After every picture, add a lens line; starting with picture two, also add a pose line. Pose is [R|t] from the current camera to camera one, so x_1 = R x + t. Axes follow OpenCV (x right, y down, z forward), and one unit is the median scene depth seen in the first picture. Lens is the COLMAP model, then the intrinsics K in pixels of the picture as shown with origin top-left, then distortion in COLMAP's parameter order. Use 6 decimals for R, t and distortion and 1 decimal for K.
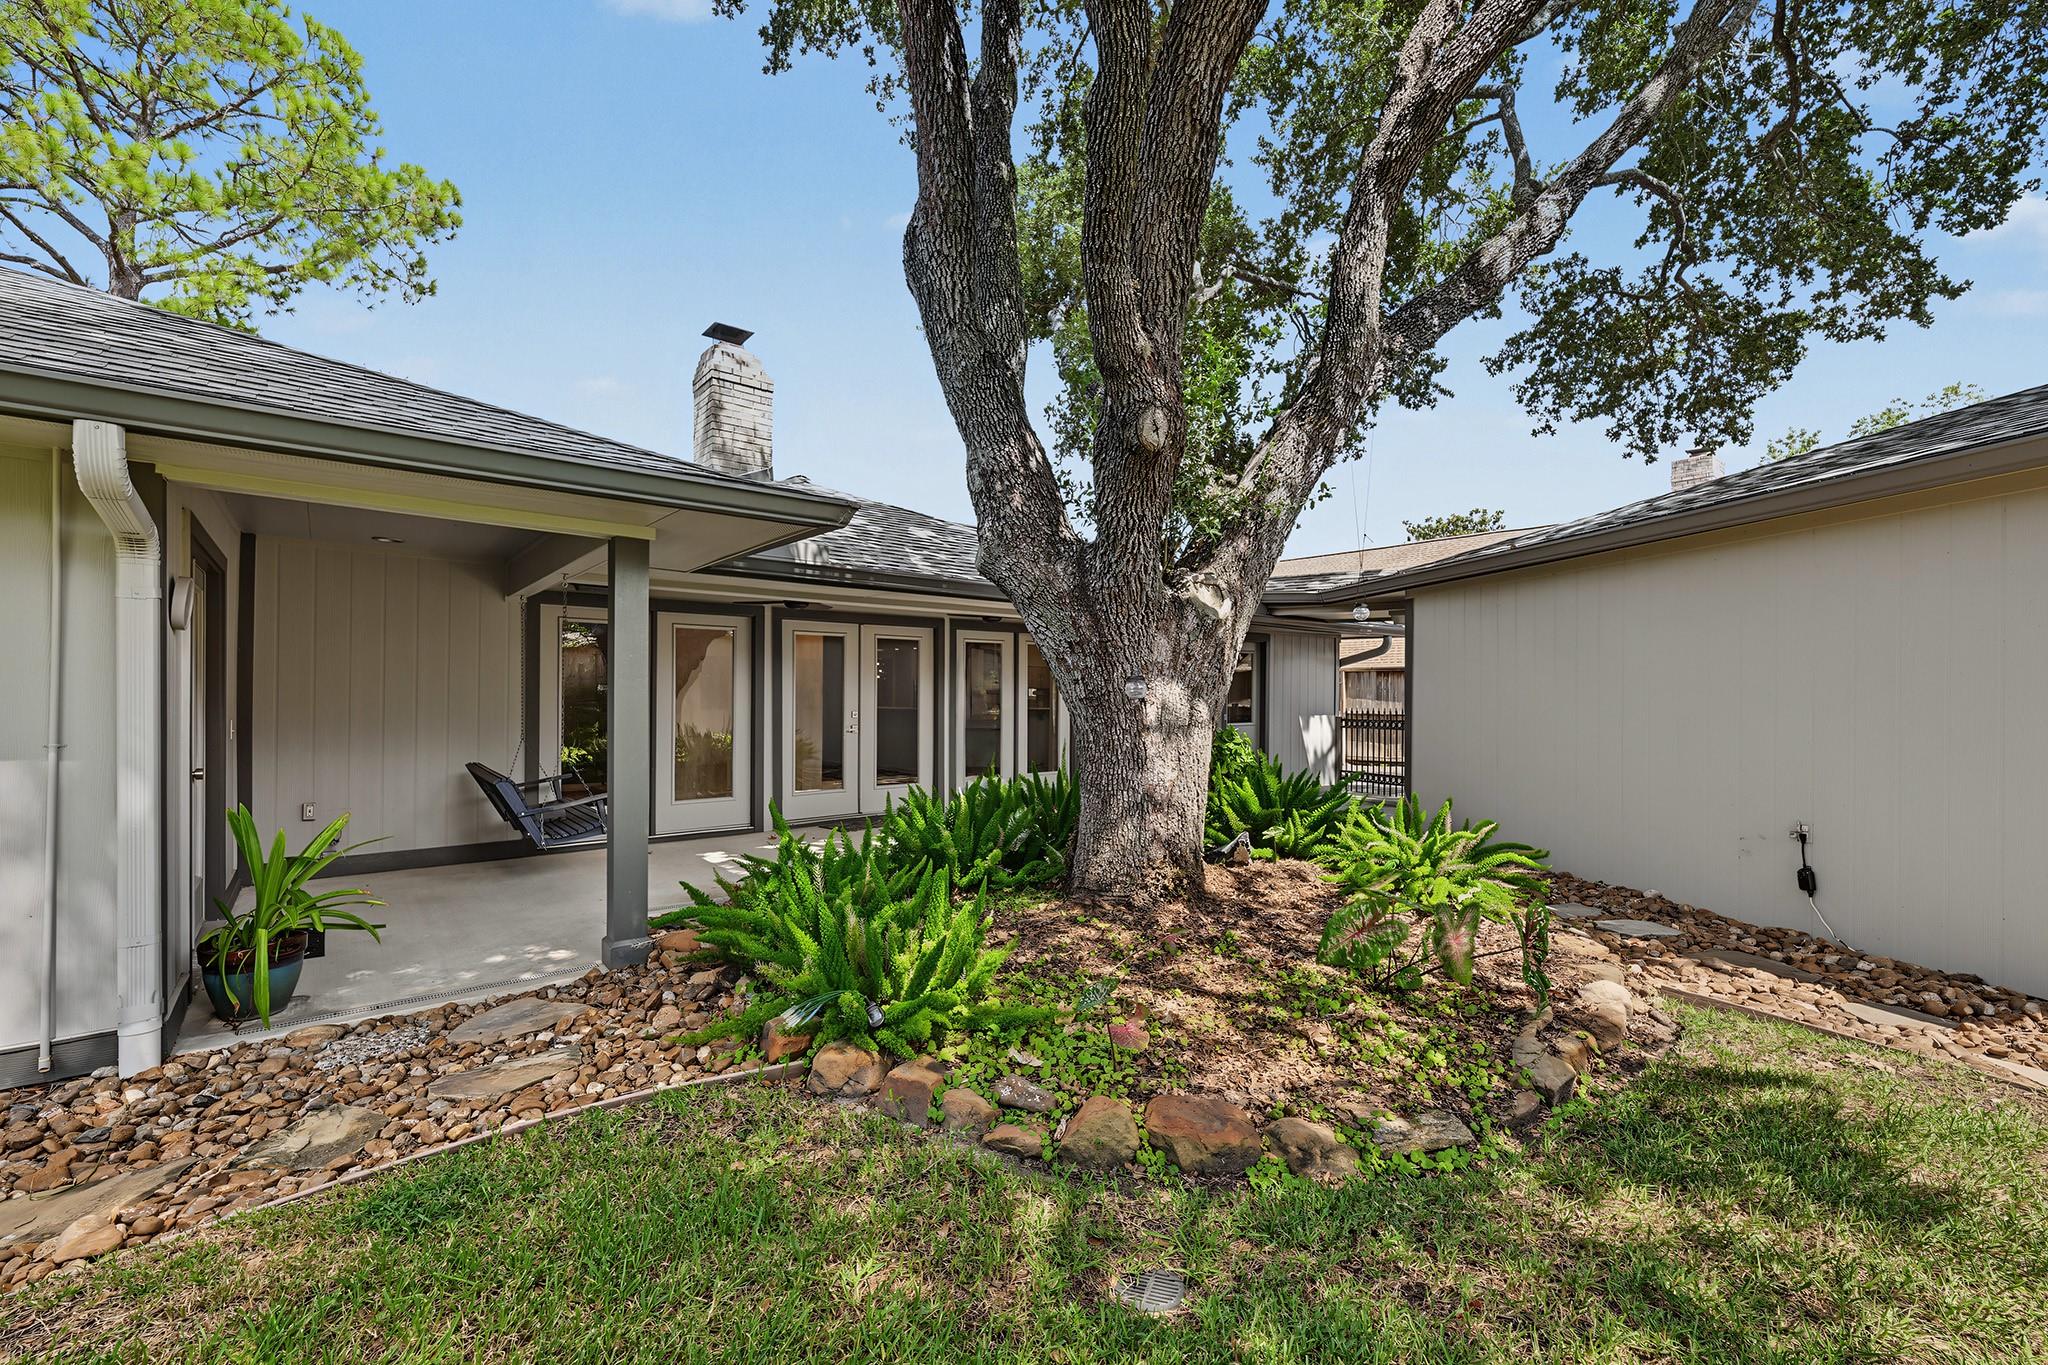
lens RADIAL K [[877.3, 0, 1011.5], [0, 877.3, 692.3], [0, 0, 1]] dist [0.001995, 0.000753]
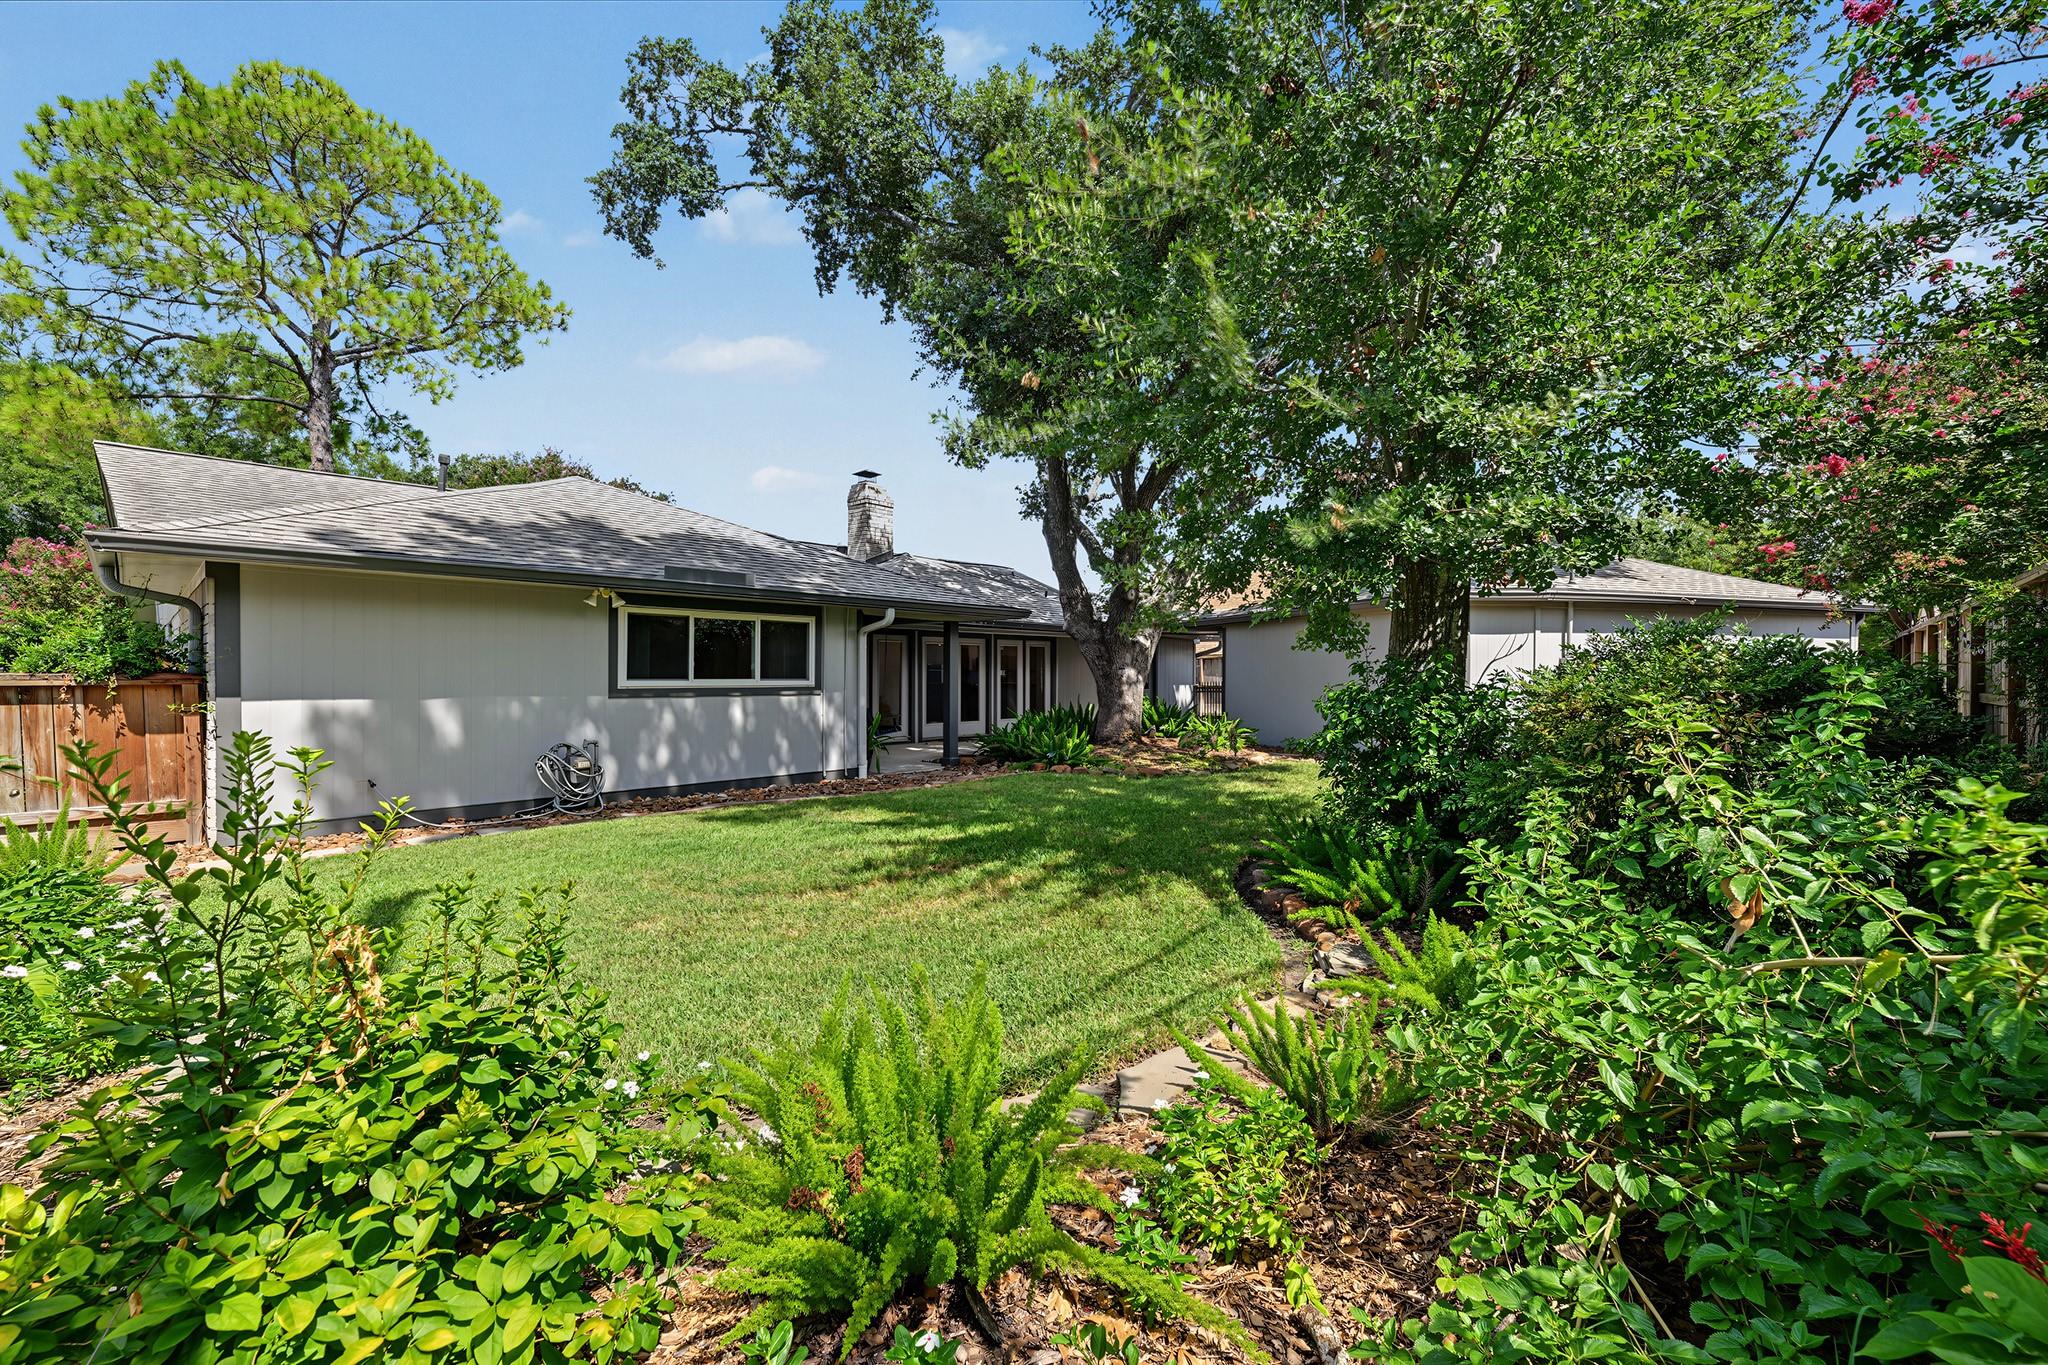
lens RADIAL K [[877.3, 0, 1029.1], [0, 877.3, 676.7], [0, 0, 1]] dist [0.001995, 0.000753]
pose [[0.988696, -0.002688, 0.149910, -0.466836], [0.002363, 0.999994, 0.002349, 0.006416], [-0.149916, -0.001968, 0.988697, -1.456876]]
